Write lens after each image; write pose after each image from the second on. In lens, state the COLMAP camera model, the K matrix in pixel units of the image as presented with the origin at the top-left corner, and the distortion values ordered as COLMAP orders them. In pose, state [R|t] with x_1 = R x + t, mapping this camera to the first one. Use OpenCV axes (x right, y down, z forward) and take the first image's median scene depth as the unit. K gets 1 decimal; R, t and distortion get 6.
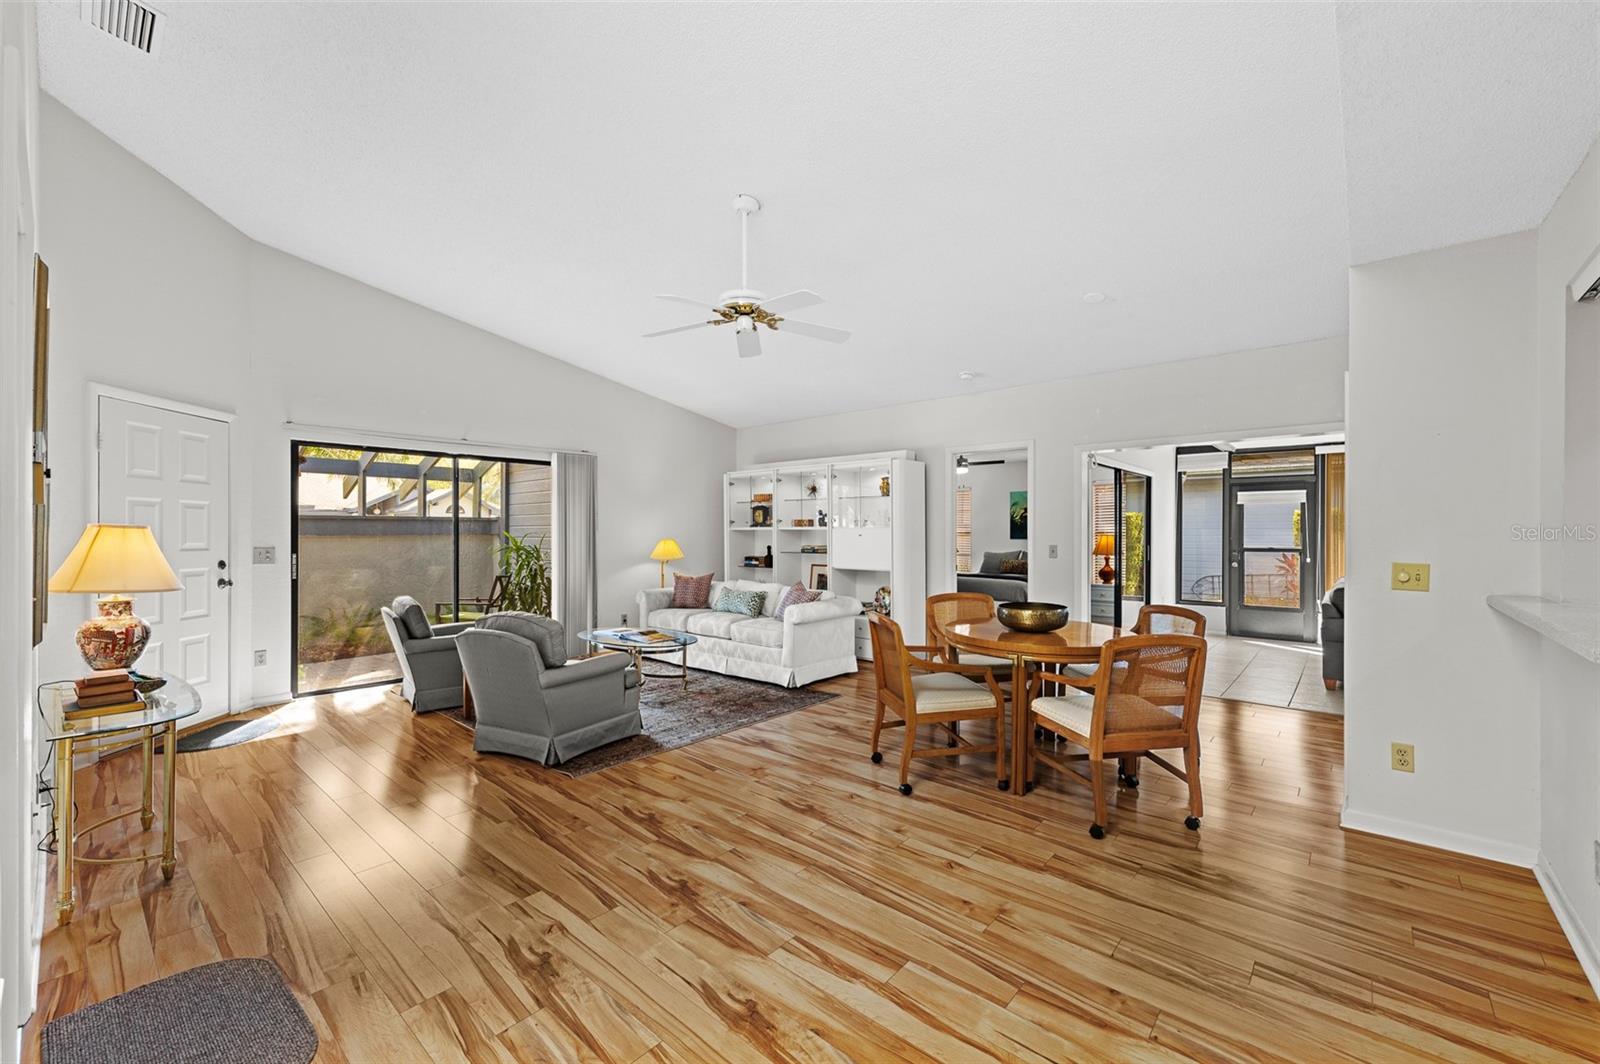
lens RADIAL K [[649.7, 0, 800.0], [0, 649.7, 532.0], [0, 0, 1]] dist [0.000357, 0.000114]
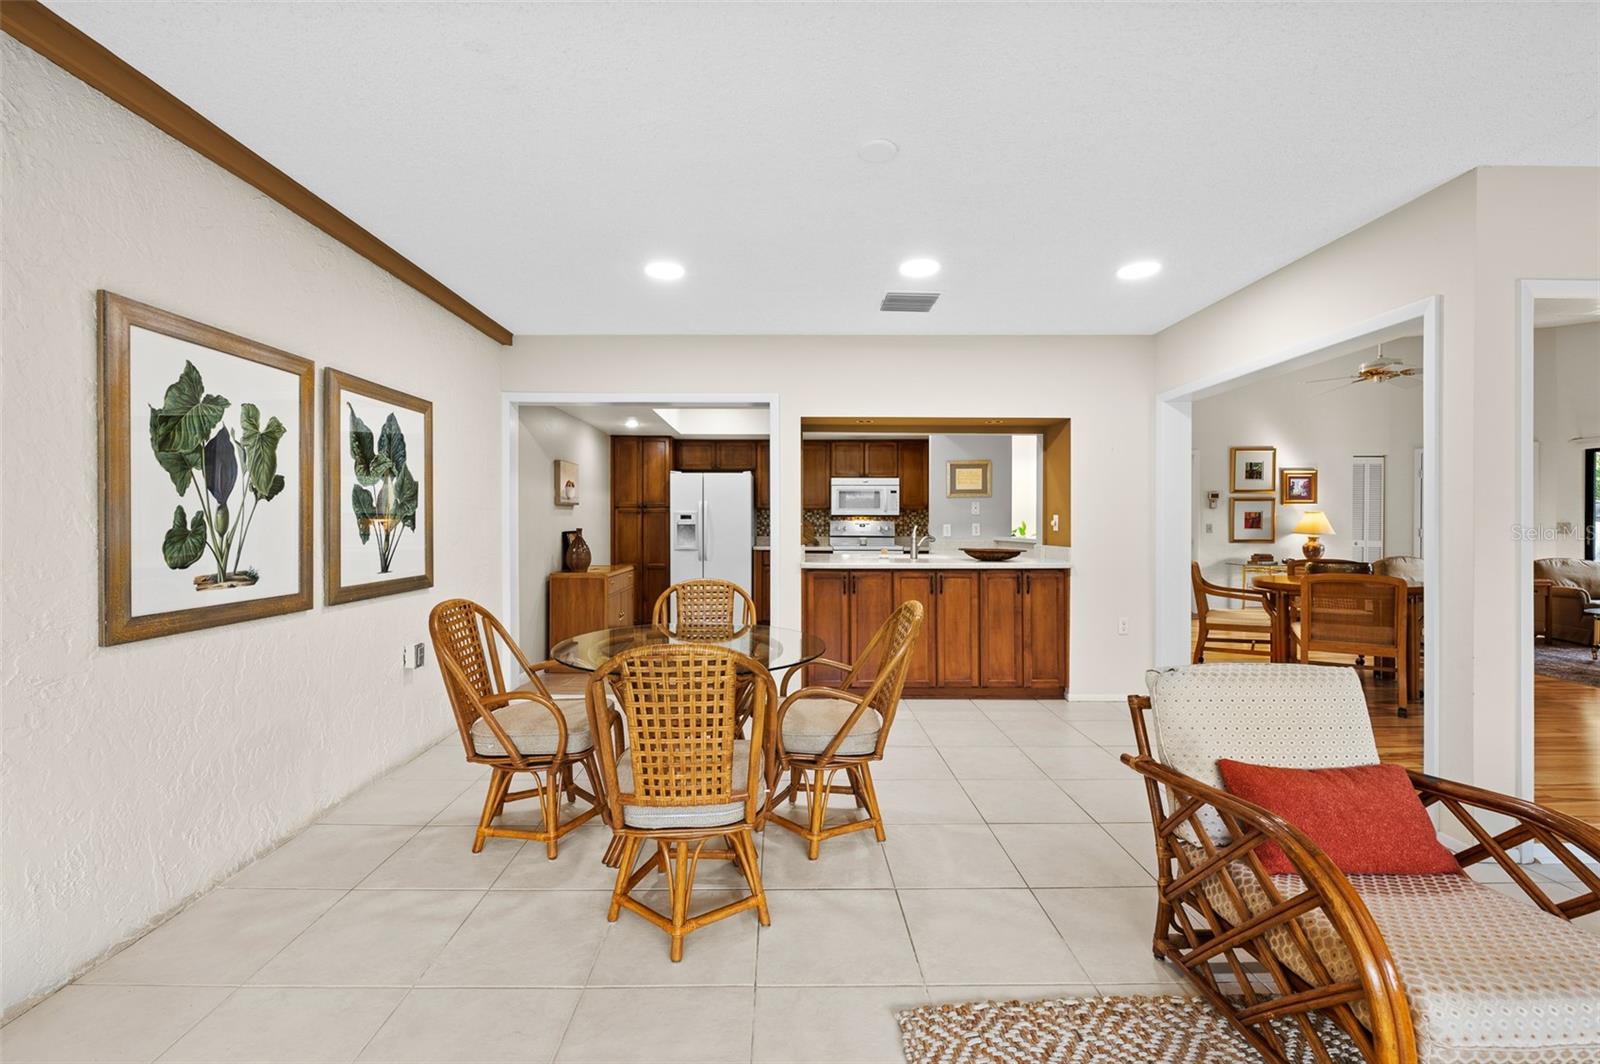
lens RADIAL K [[657.2, 0, 786.6], [0, 657.2, 529.2], [0, 0, 1]] dist [0.002638, 0.000502]
pose [[-0.749440, 0.002861, -0.662066, 1.787494], [0.000091, 0.999991, 0.004218, 0.036487], [0.662072, 0.003101, -0.749434, 1.083151]]
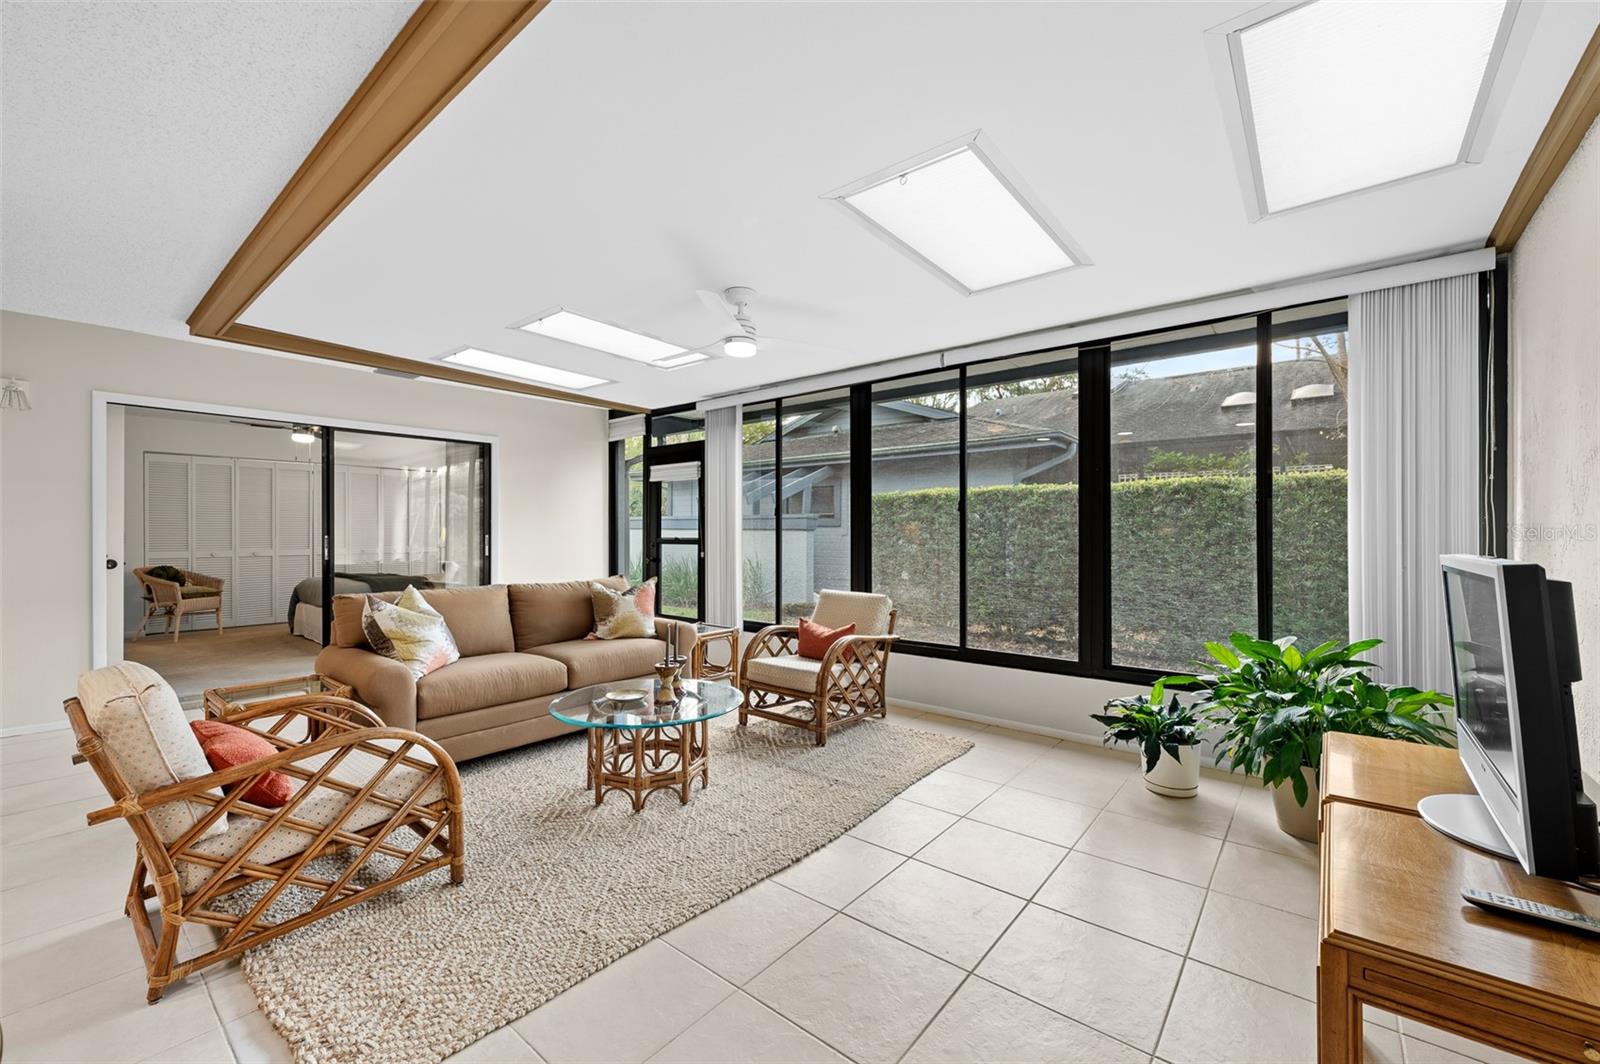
lens RADIAL K [[657.2, 0, 786.6], [0, 657.2, 529.2], [0, 0, 1]] dist [0.002638, 0.000502]
pose [[0.999851, -0.000568, 0.017248, 1.687517], [0.000637, 0.999992, -0.003980, 0.036349], [-0.017246, 0.003991, 0.999843, 0.480797]]
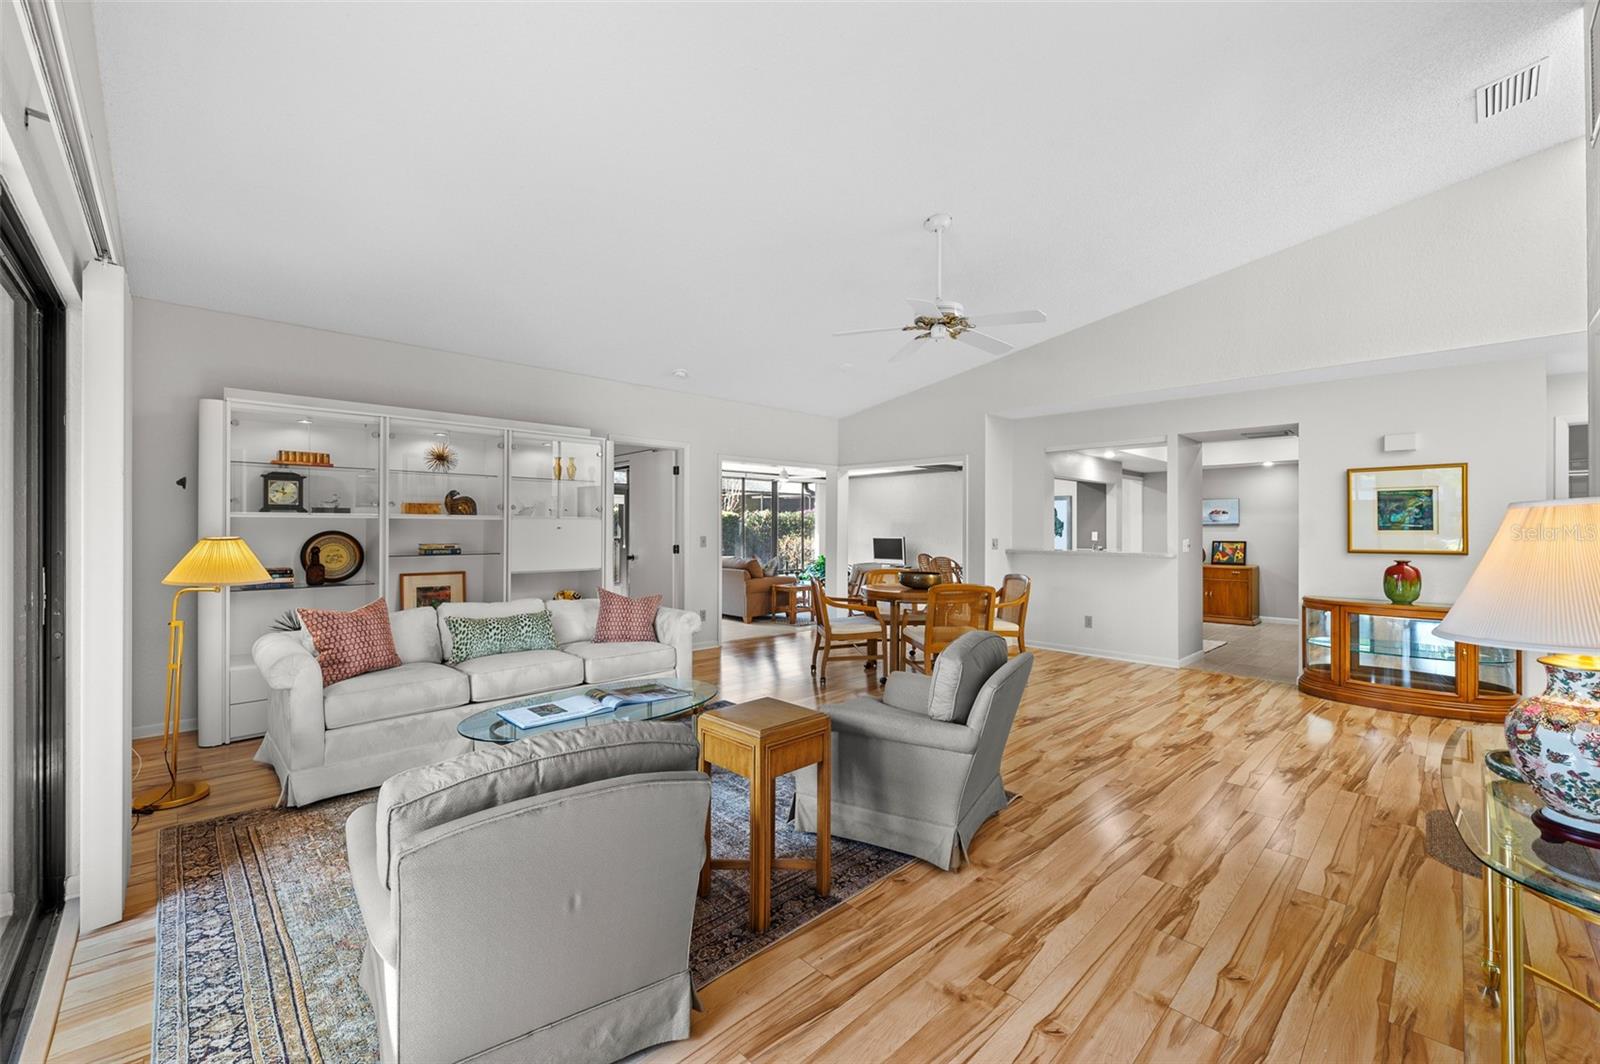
lens RADIAL K [[631.5, 0, 809.9], [0, 631.5, 527.4], [0, 0, 1]] dist [-0.000170, 0.000189]
pose [[0.080920, 0.000222, 0.996721, -0.999829], [-0.003316, 0.999995, 0.000046, 0.005863], [-0.996715, -0.003308, 0.080921, 0.980751]]
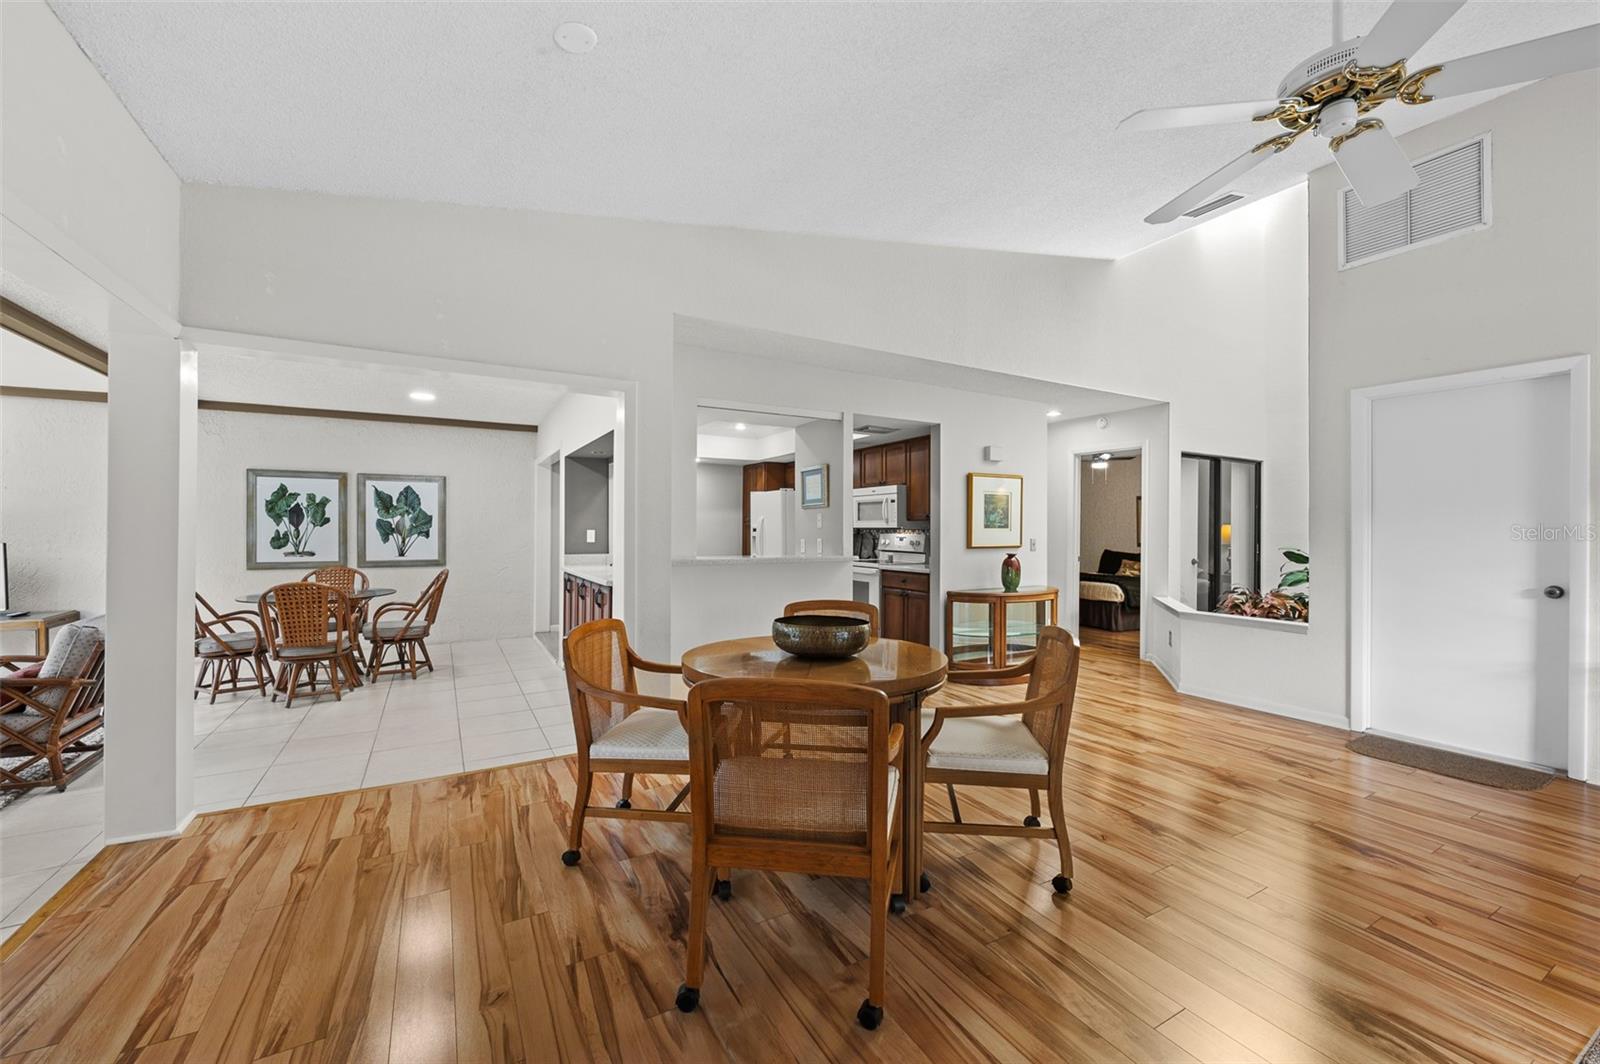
lens RADIAL K [[636.9, 0, 798.4], [0, 636.9, 523.9], [0, 0, 1]] dist [0.001963, 0.000349]
pose [[-0.941464, -0.002662, 0.337103, 0.127883], [-0.007827, 0.999872, -0.013964, 0.019522], [-0.337023, -0.015785, -0.941364, 1.422256]]
